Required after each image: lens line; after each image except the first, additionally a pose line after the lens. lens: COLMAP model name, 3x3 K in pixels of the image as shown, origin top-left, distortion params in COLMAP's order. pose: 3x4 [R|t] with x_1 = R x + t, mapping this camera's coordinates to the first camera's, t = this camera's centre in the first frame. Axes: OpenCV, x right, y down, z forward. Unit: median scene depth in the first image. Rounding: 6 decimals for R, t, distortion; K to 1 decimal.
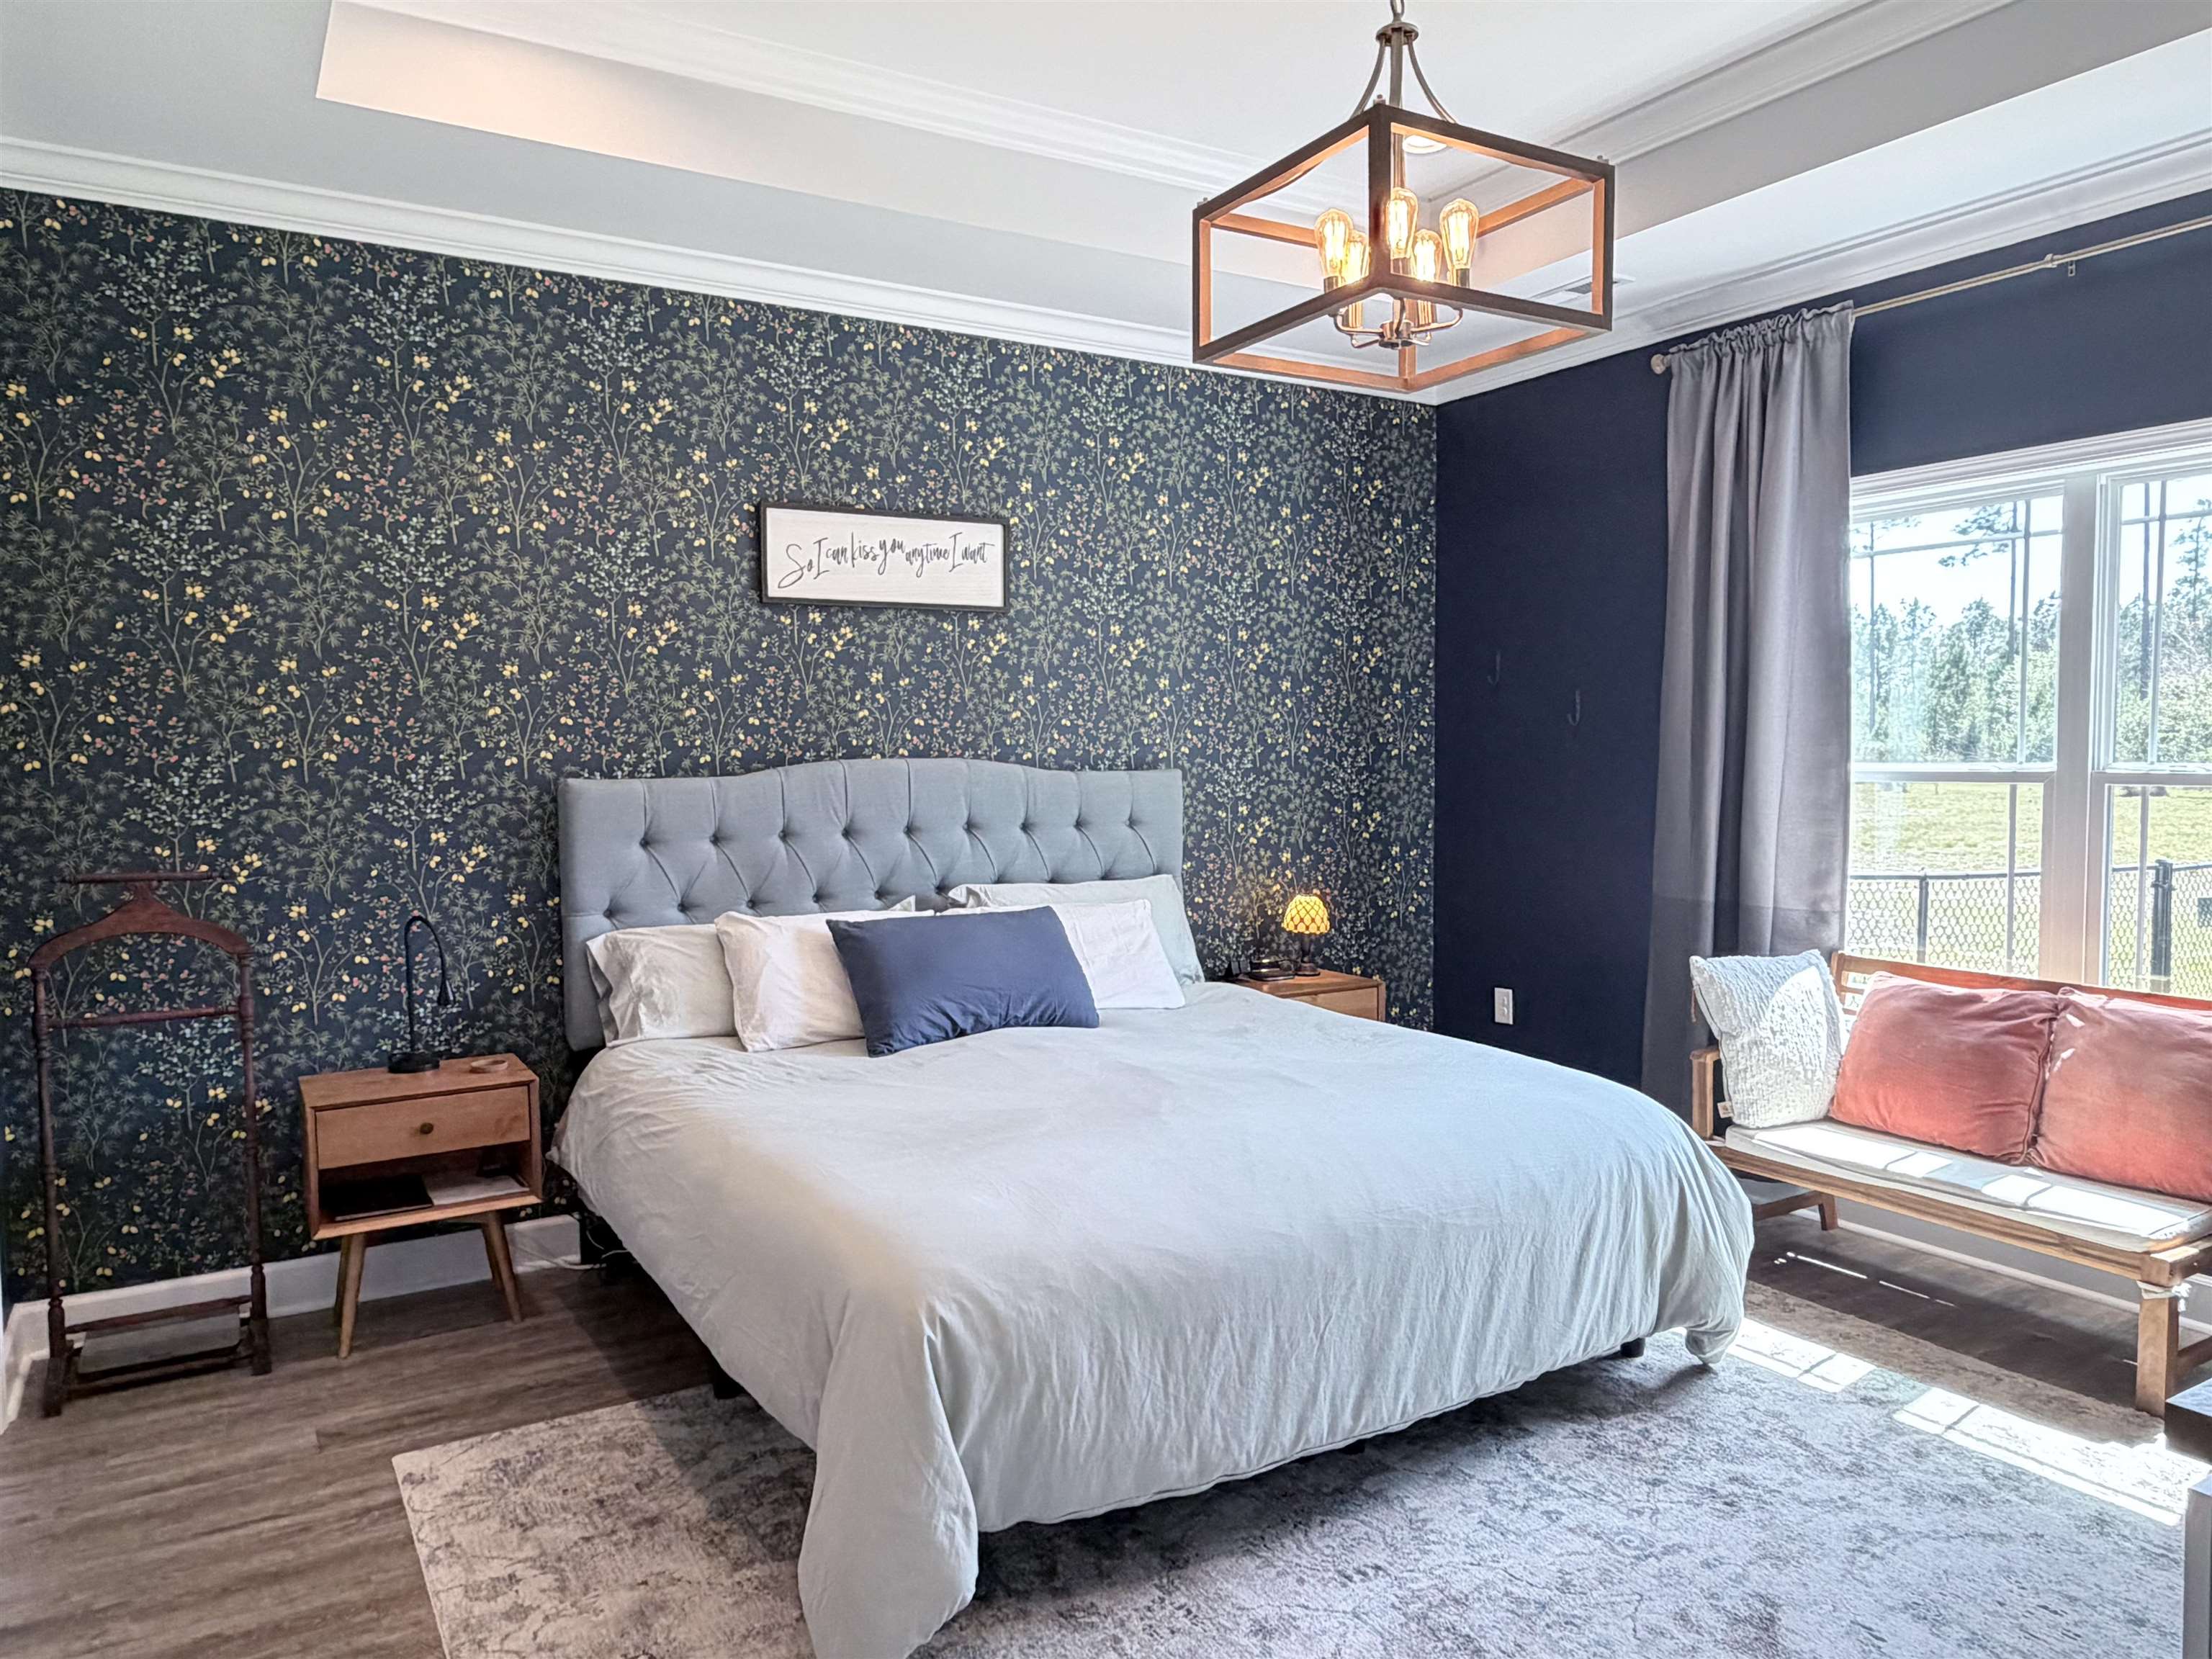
lens RADIAL K [[1329.3, 0, 1105.7], [0, 1329.3, 778.5], [0, 0, 1]] dist [-0.000824, 0.001368]
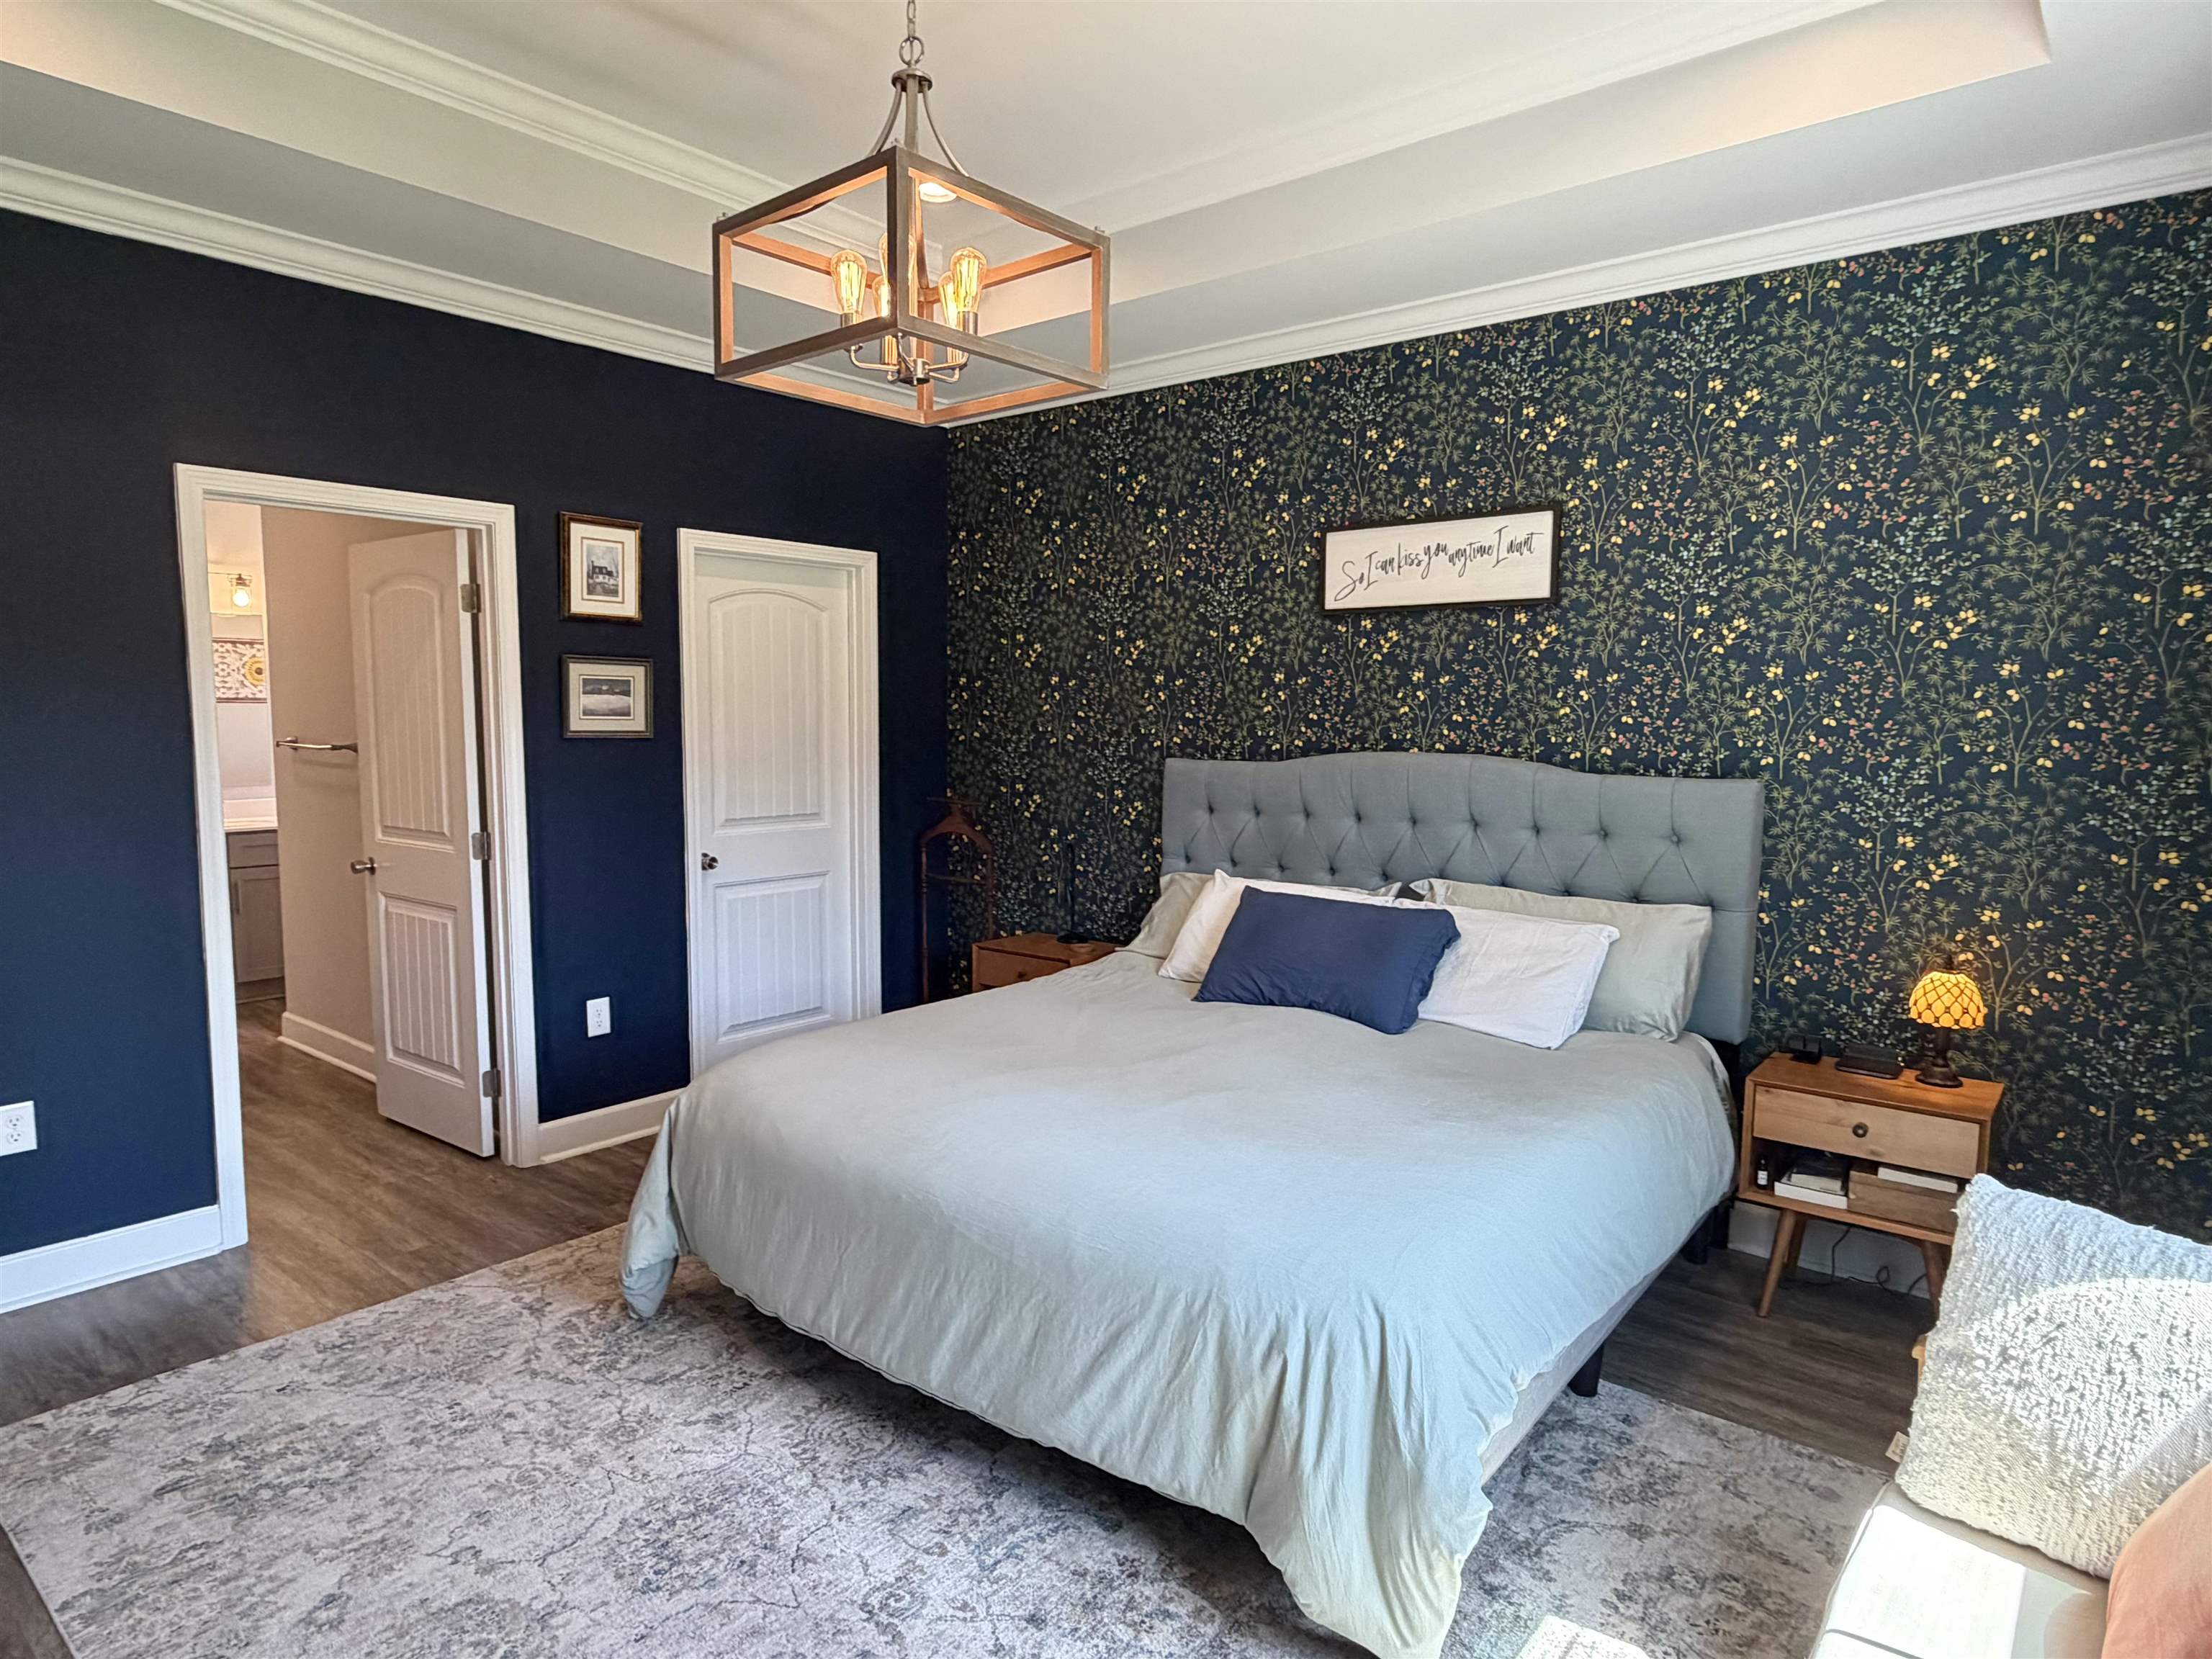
lens RADIAL K [[1285.9, 0, 1106.0], [0, 1285.9, 829.5], [0, 0, 1]] dist [0.005060, -0.000975]
pose [[0.380201, 0.083793, -0.921100, 0.659364], [-0.048949, 0.996315, 0.070431, -0.012940], [0.923608, 0.018309, 0.382902, 0.354089]]
